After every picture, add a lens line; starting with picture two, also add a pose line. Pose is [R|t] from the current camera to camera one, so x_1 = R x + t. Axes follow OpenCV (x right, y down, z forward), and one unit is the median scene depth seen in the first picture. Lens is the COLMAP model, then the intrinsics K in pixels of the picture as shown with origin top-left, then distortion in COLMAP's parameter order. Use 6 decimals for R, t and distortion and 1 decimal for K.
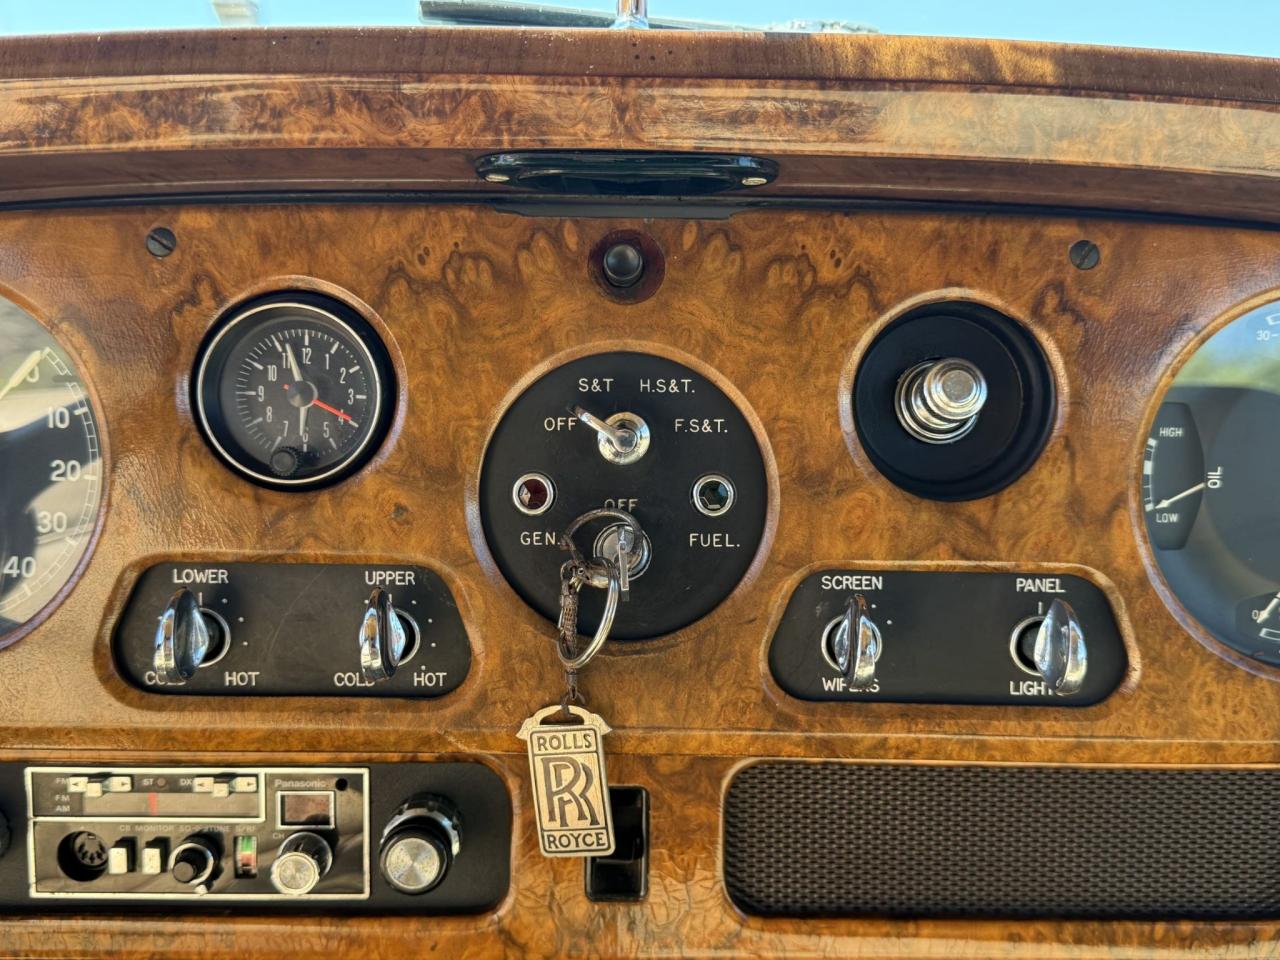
lens RADIAL K [[1271.1, 0, 641.4], [0, 1271.1, 476.5], [0, 0, 1]] dist [0.014953, 0.000000]
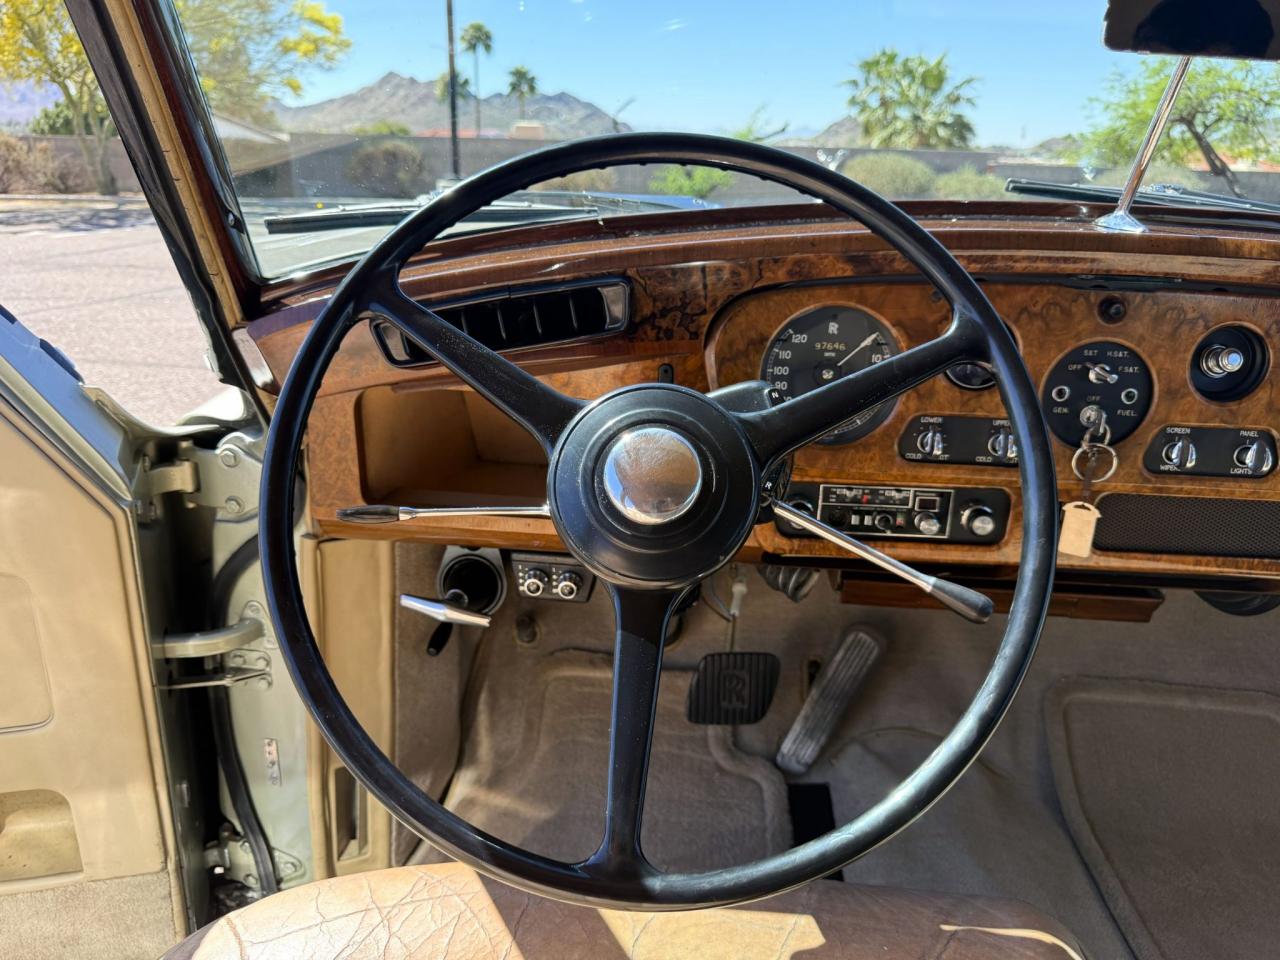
lens RADIAL K [[961.9, 0, 632.4], [0, 961.9, 475.5], [0, 0, 1]] dist [0.002603, -0.016225]
pose [[0.998712, 0.034916, -0.036802, -0.910299], [-0.025542, 0.972887, 0.229865, -0.261325], [0.043830, -0.228629, 0.972526, -1.041541]]
